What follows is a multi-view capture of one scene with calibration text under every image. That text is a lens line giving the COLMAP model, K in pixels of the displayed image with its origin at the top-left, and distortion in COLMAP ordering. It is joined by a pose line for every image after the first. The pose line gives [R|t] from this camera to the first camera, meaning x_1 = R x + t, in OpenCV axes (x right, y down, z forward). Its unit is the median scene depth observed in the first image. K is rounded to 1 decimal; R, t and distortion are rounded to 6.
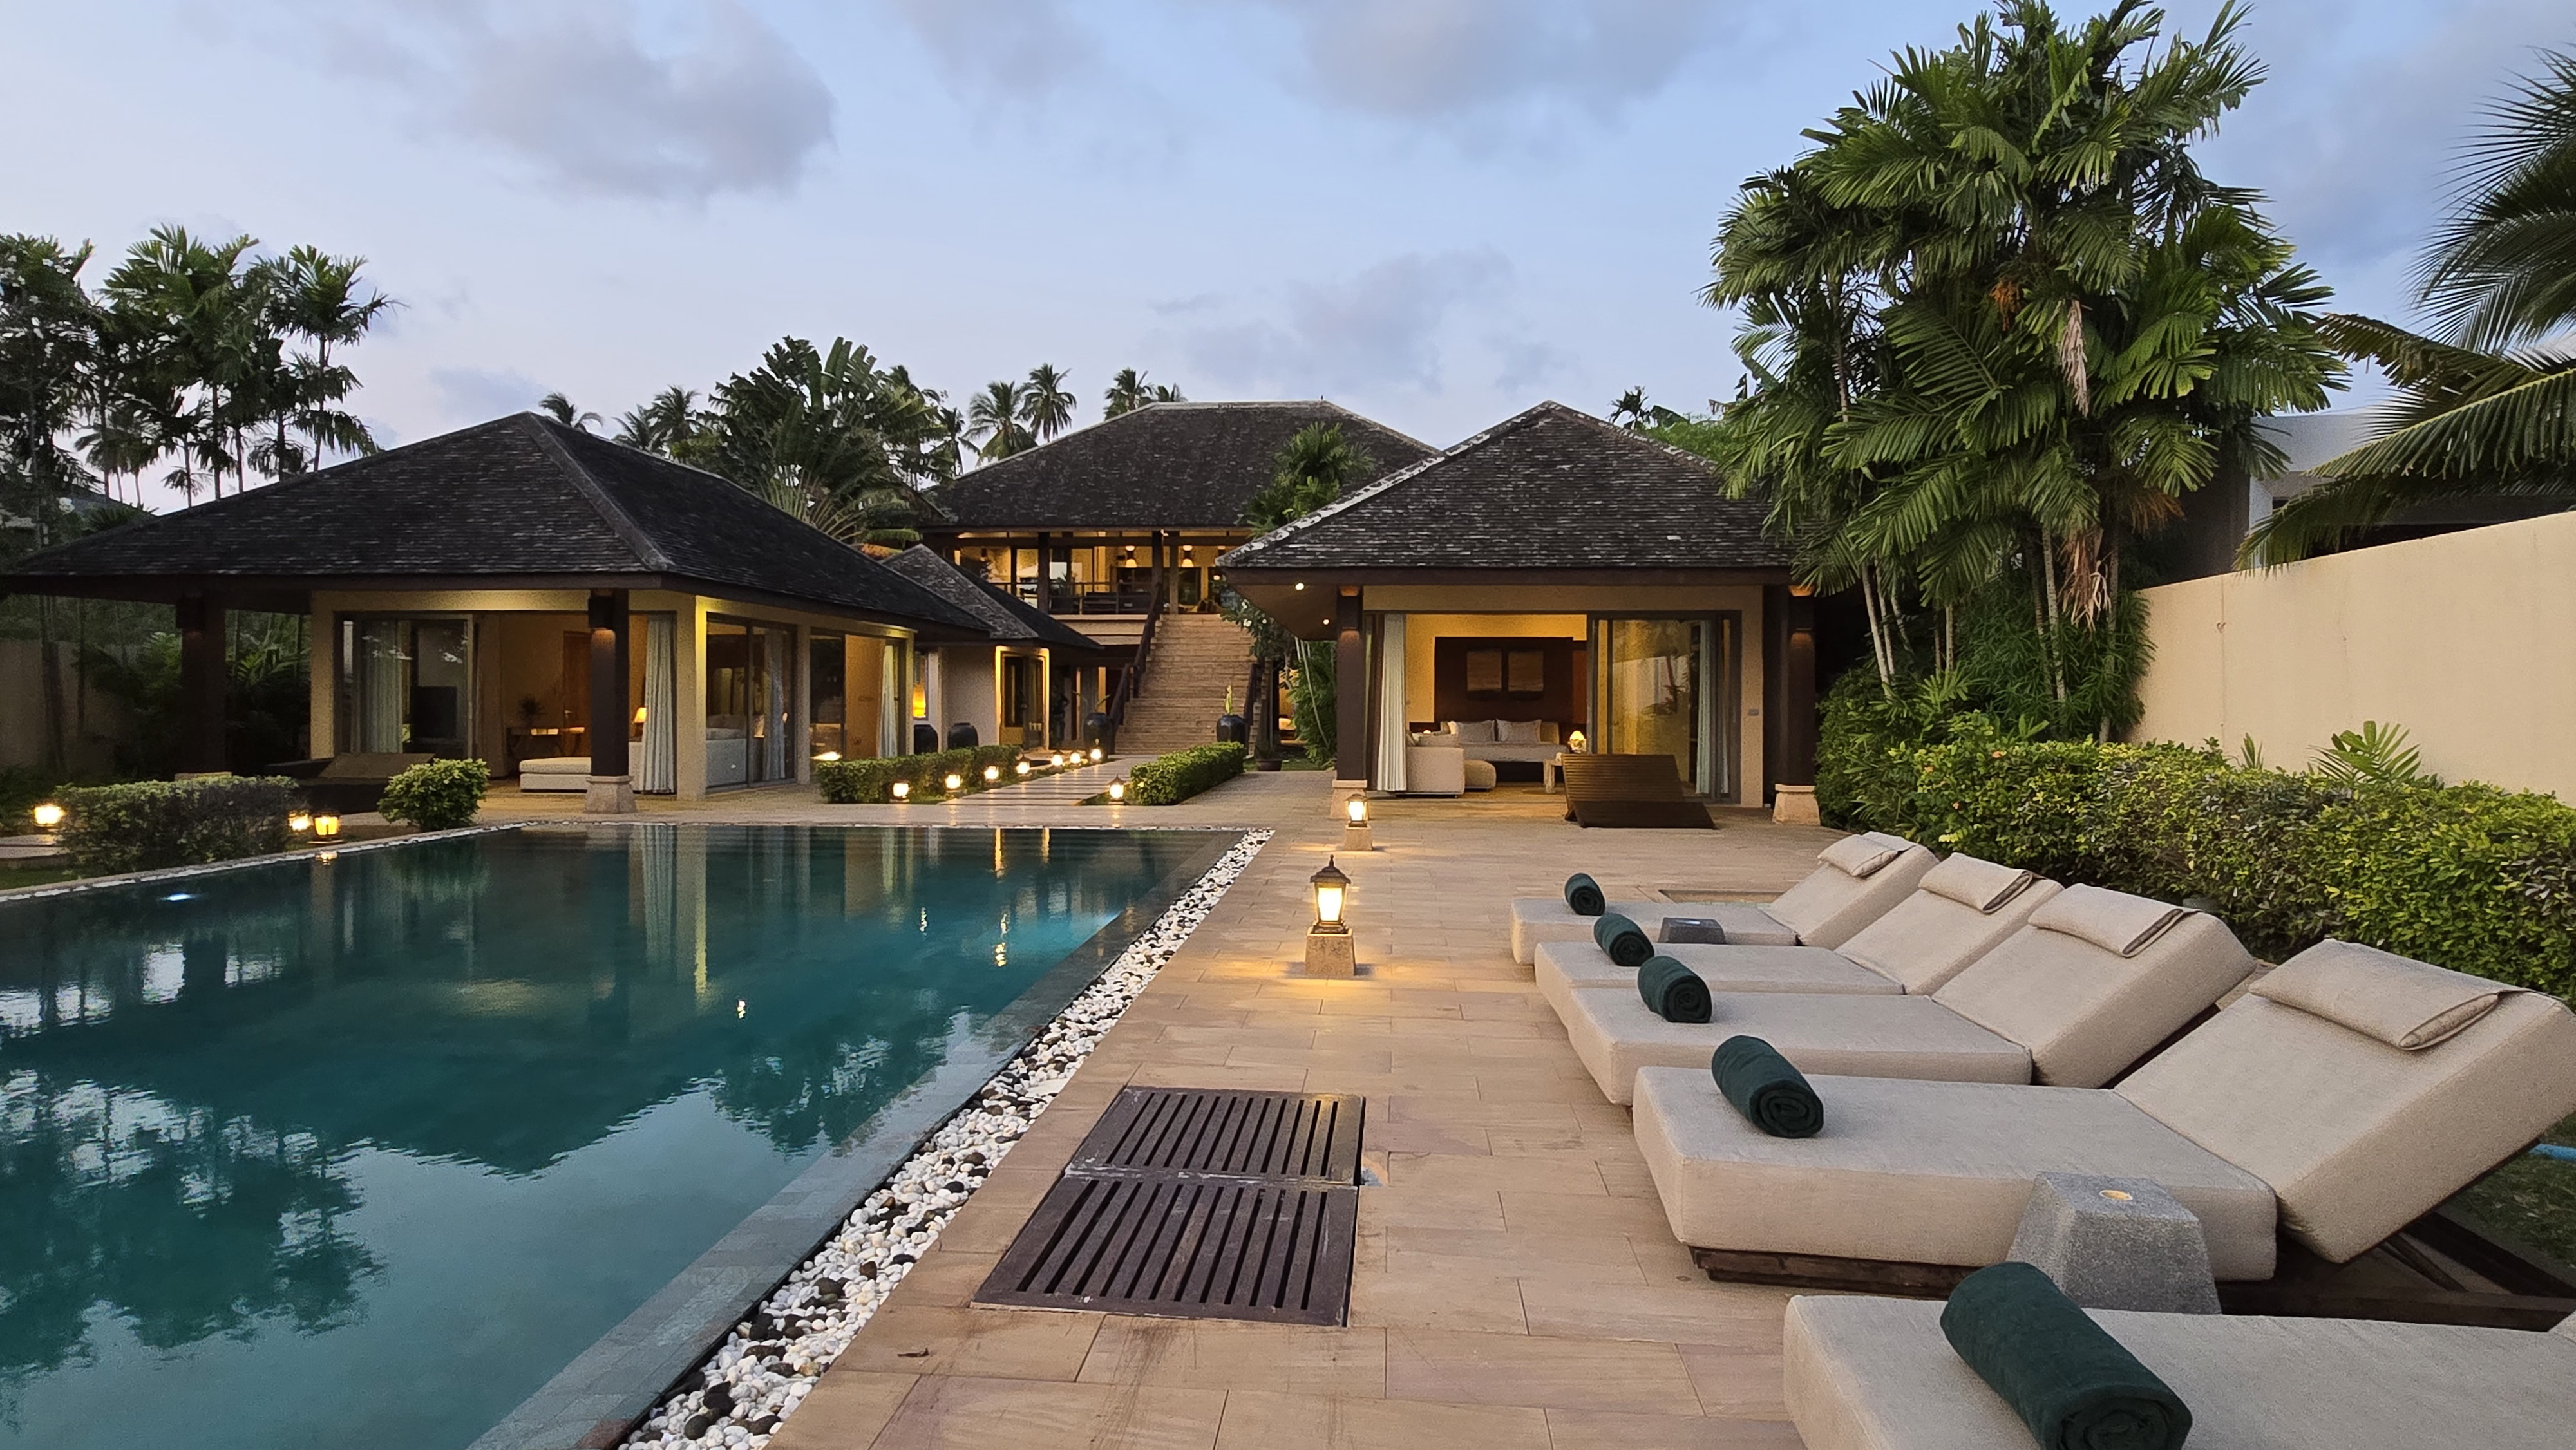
lens RADIAL K [[1439.3, 0, 1292.5], [0, 1439.3, 713.6], [0, 0, 1]] dist [-0.000397, -0.003950]
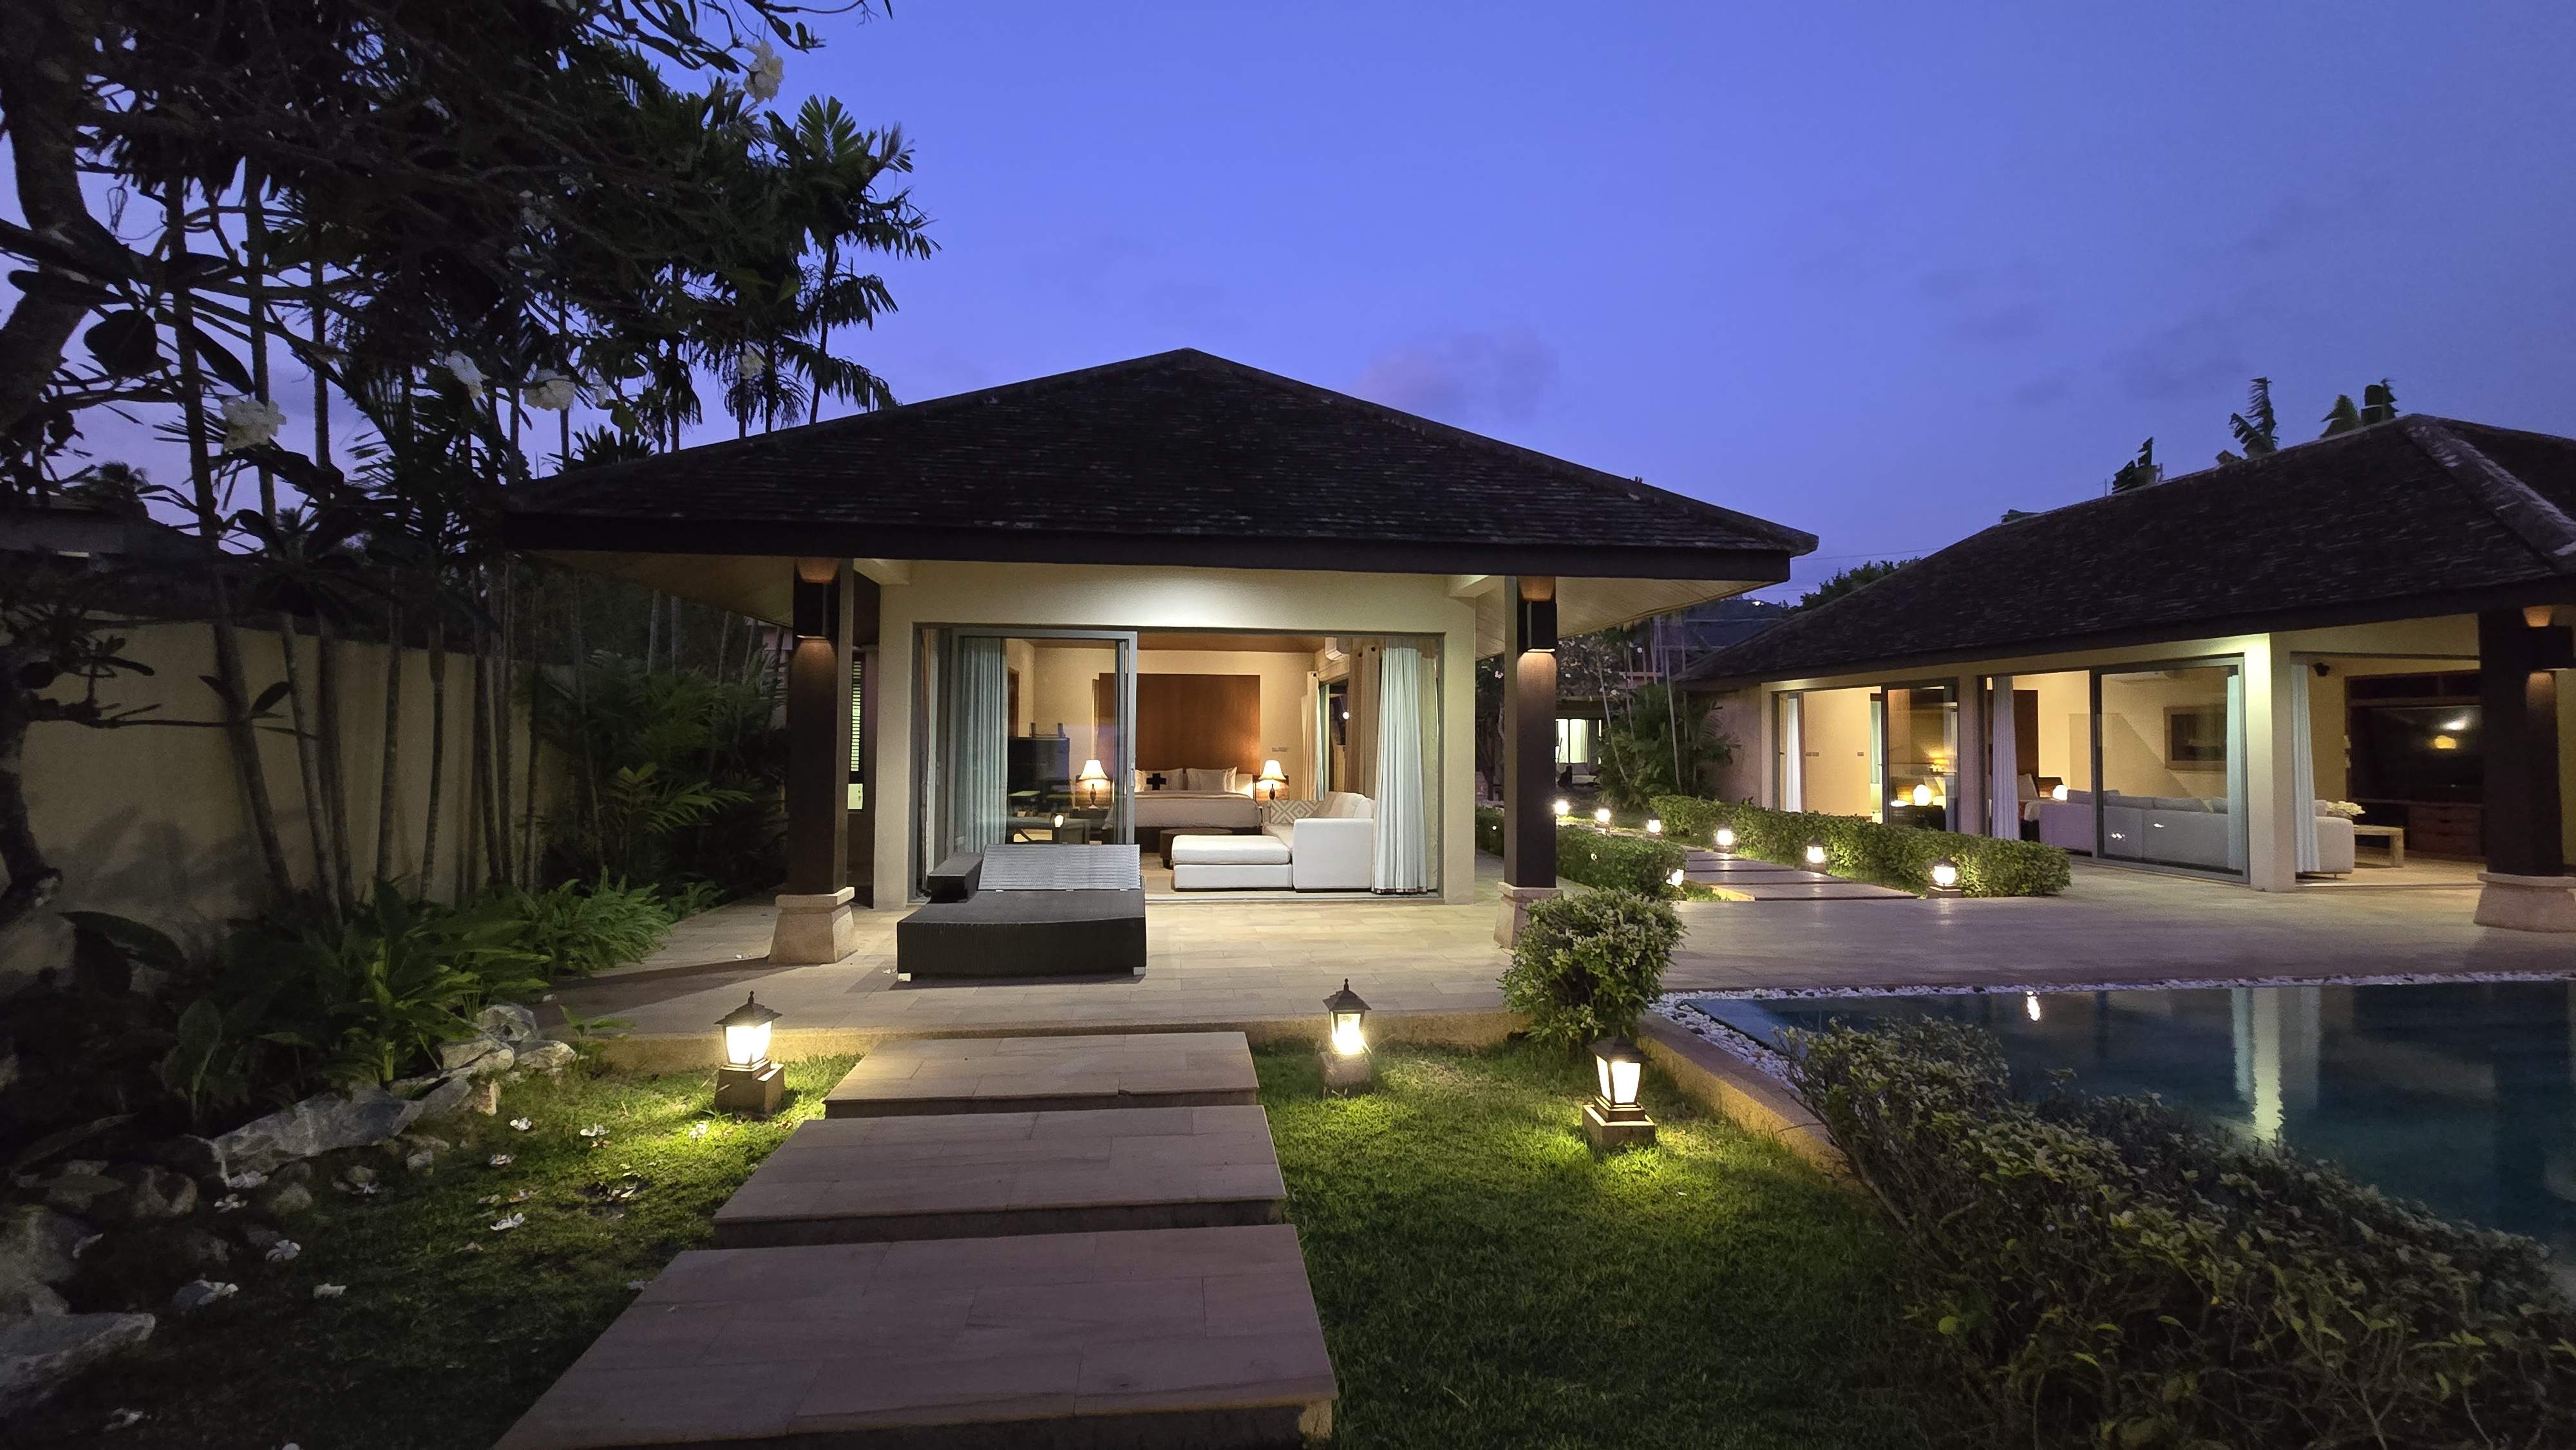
lens RADIAL K [[1047.7, 0, 1268.8], [0, 1047.7, 739.4], [0, 0, 1]] dist [0.000475, -0.000085]
pose [[0.986428, -0.000192, 0.164192, -0.625697], [0.002066, 0.999935, -0.011244, -0.012744], [-0.164179, 0.011431, 0.986364, 0.535496]]
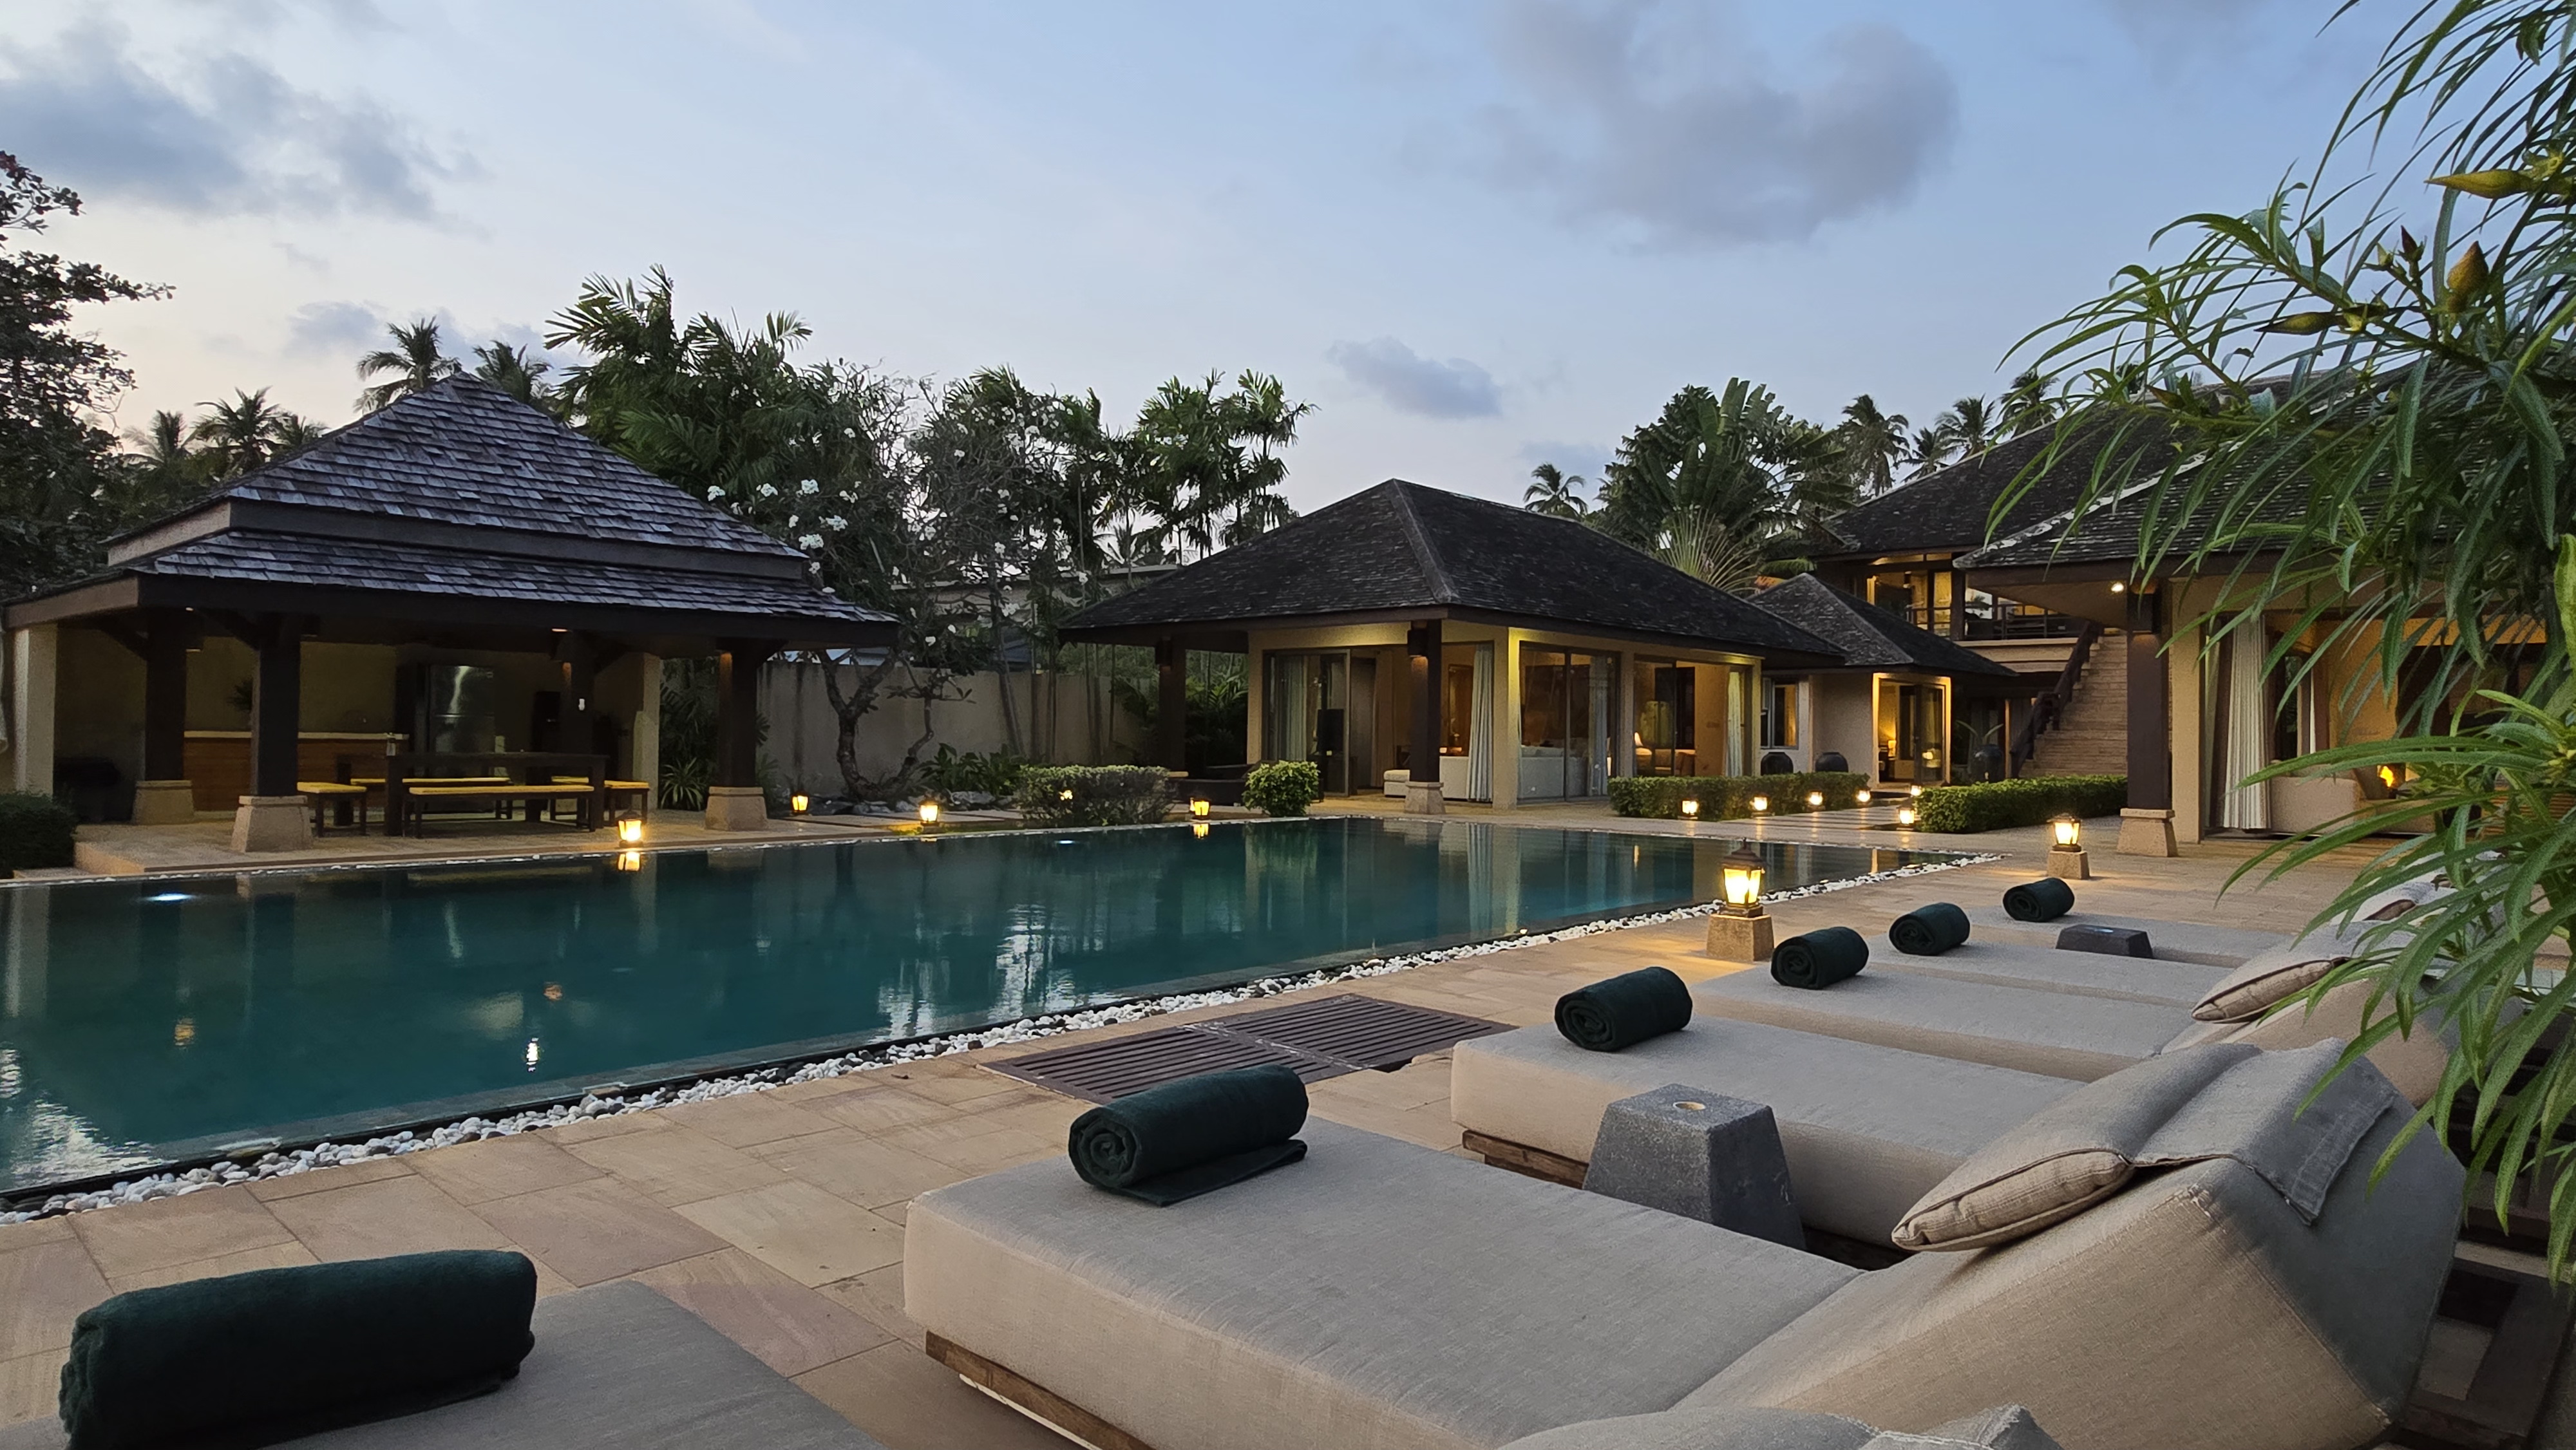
lens RADIAL K [[1439.3, 0, 1290.7], [0, 1439.3, 710.9], [0, 0, 1]] dist [-0.000397, -0.003950]
pose [[0.785664, -0.003462, -0.618644, 0.155287], [-0.015834, 0.999544, -0.025701, 0.016453], [0.618451, 0.029988, 0.785251, 0.012753]]
